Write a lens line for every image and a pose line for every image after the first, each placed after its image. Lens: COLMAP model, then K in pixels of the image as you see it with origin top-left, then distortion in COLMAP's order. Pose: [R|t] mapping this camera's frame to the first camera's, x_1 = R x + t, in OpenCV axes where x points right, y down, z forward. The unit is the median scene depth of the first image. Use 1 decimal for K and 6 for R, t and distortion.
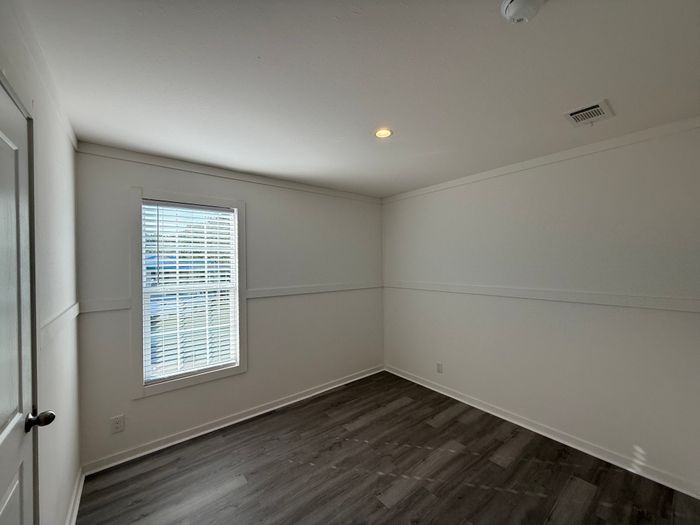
lens RADIAL K [[279.2, 0, 344.9], [0, 279.2, 261.7], [0, 0, 1]] dist [0.000583, 0.000189]
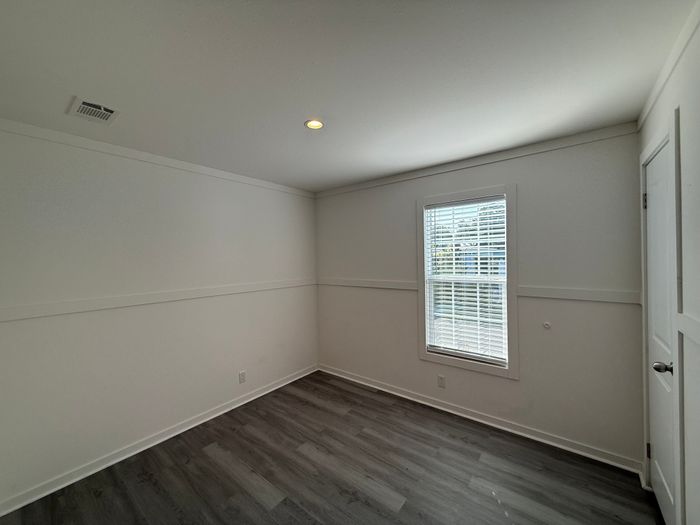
lens RADIAL K [[279.2, 0, 344.9], [0, 279.2, 261.7], [0, 0, 1]] dist [0.000583, 0.000189]
pose [[0.229188, 0.015989, -0.973251, 0.436649], [0.019559, 0.999588, 0.021027, -0.002230], [0.973186, -0.023855, 0.228780, 0.348172]]
